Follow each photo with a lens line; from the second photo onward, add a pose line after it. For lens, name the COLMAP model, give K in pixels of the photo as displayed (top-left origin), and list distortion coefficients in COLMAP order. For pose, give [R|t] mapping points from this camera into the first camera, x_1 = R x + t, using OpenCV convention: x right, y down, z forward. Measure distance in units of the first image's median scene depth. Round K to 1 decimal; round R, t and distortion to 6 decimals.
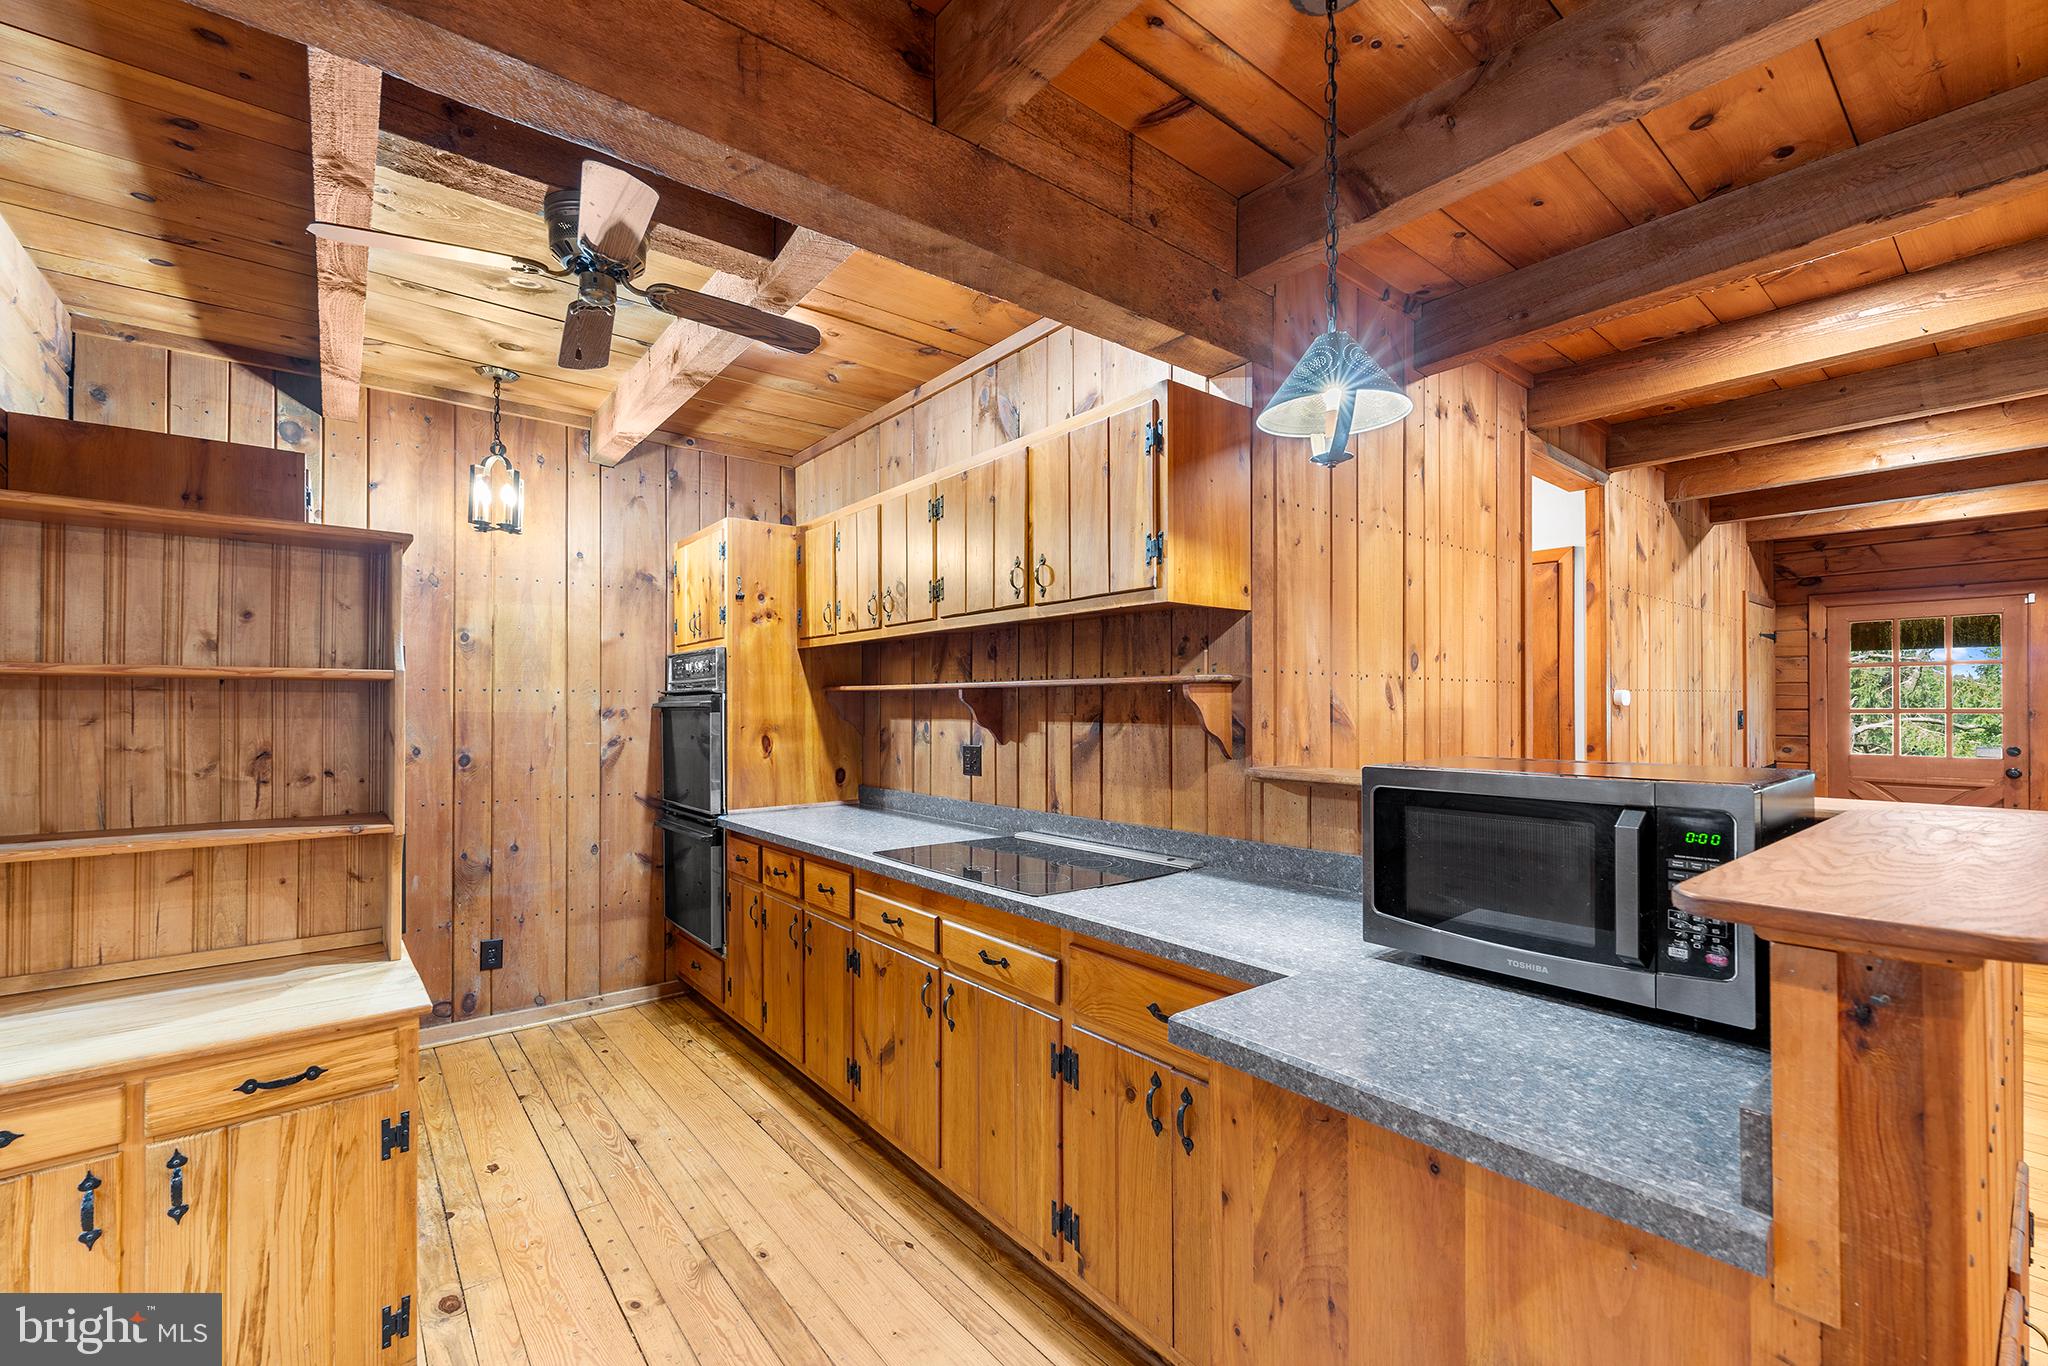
lens RADIAL K [[853.3, 0, 1030.2], [0, 853.3, 704.9], [0, 0, 1]] dist [0.000759, -0.000963]
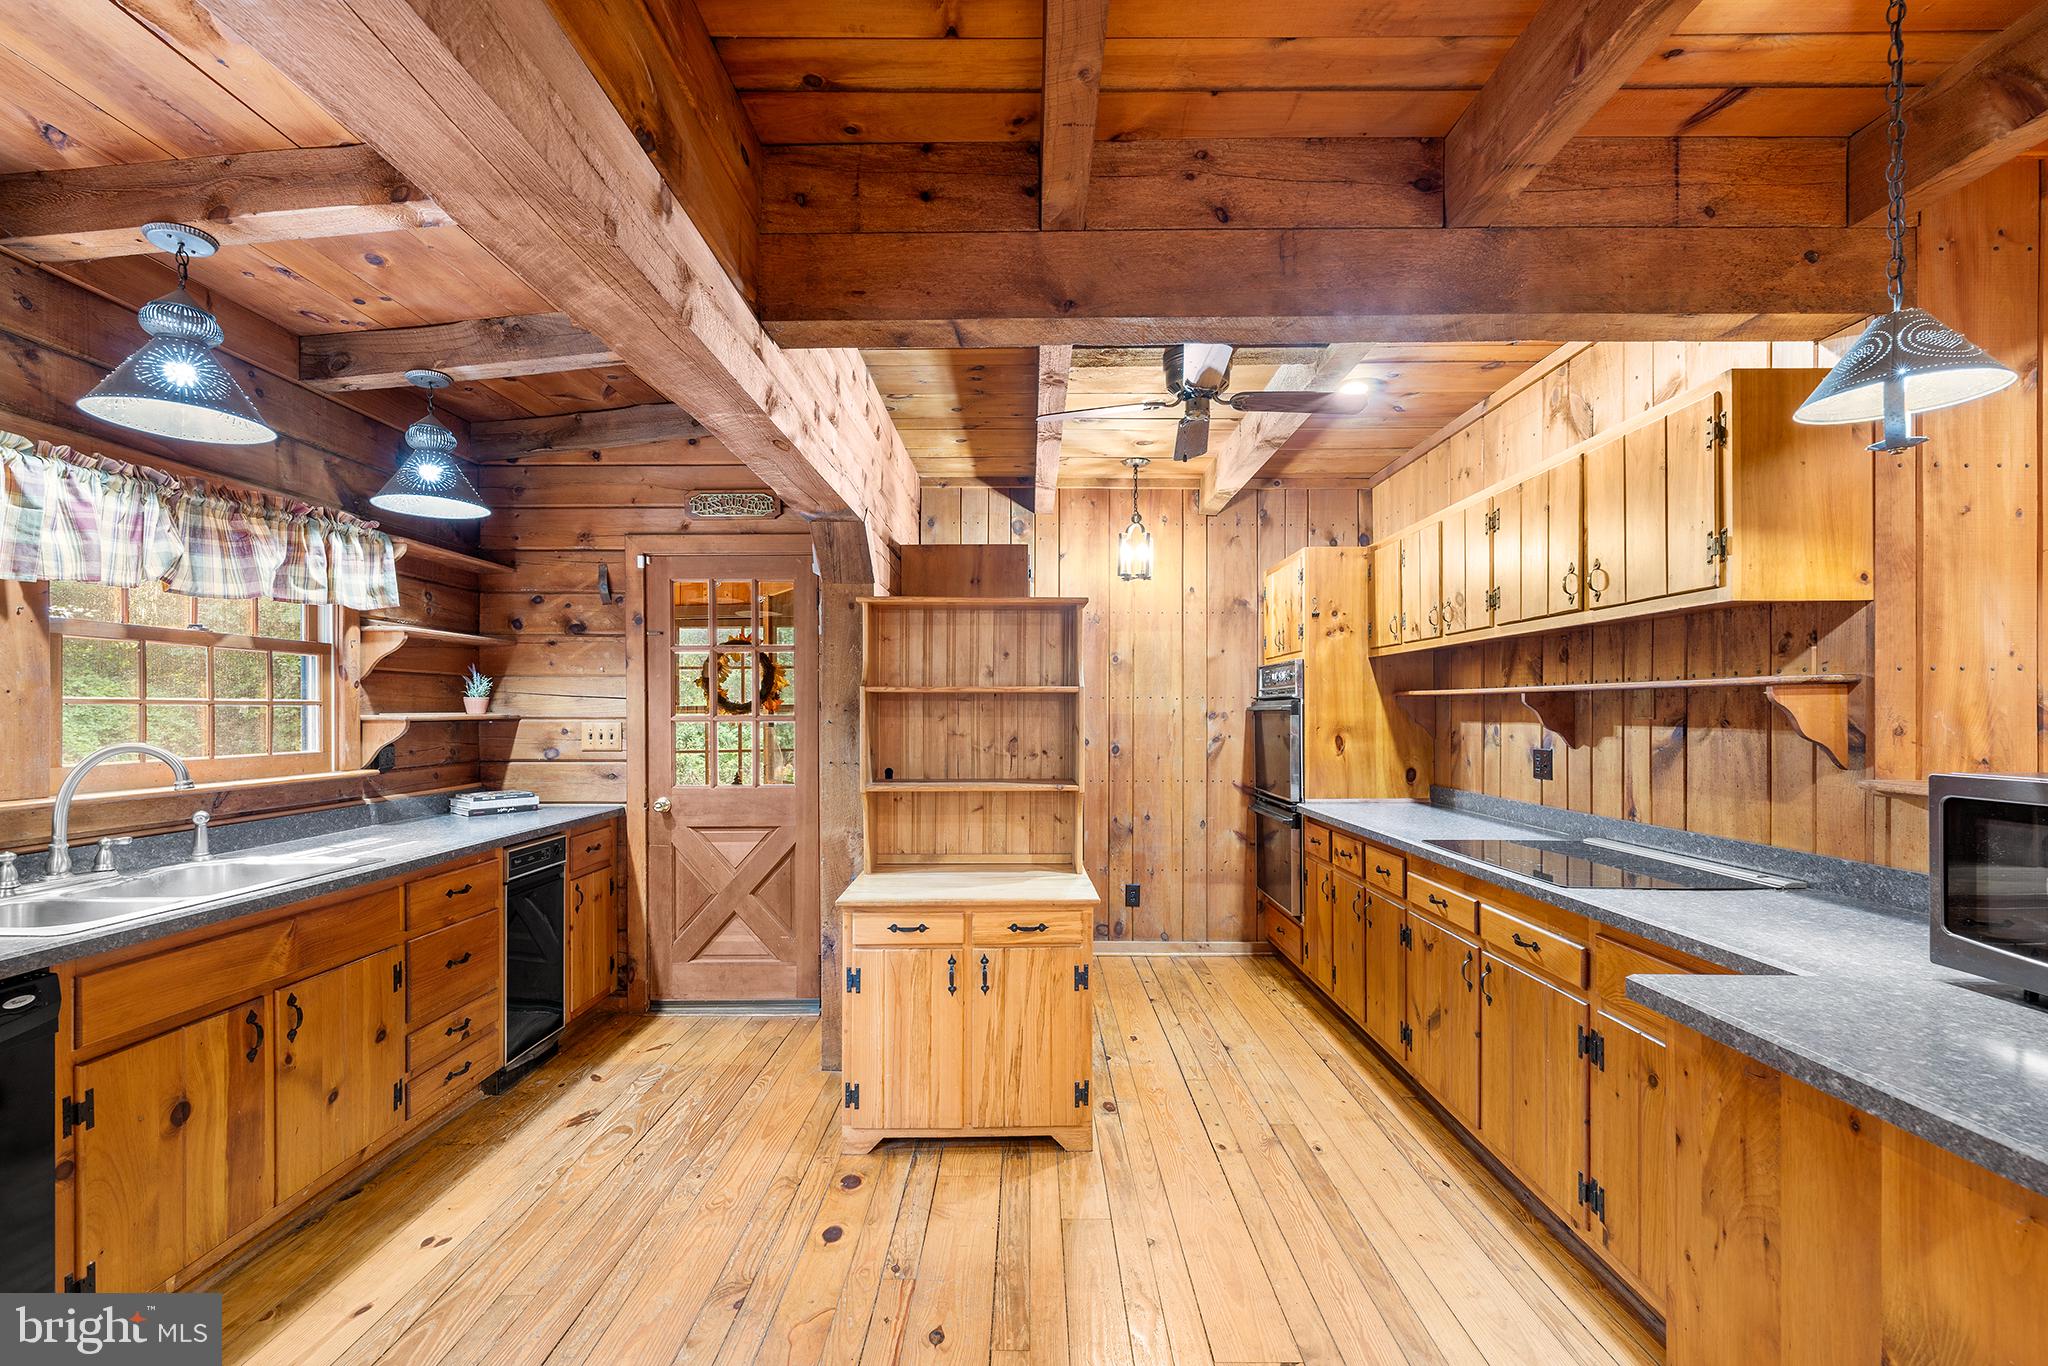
lens RADIAL K [[853.3, 0, 1030.2], [0, 853.3, 704.9], [0, 0, 1]] dist [0.000759, -0.000963]
pose [[0.775814, -0.003426, -0.630953, 0.120988], [0.000933, 0.999990, -0.004283, -0.000437], [0.630962, 0.002734, 0.775809, -0.190137]]
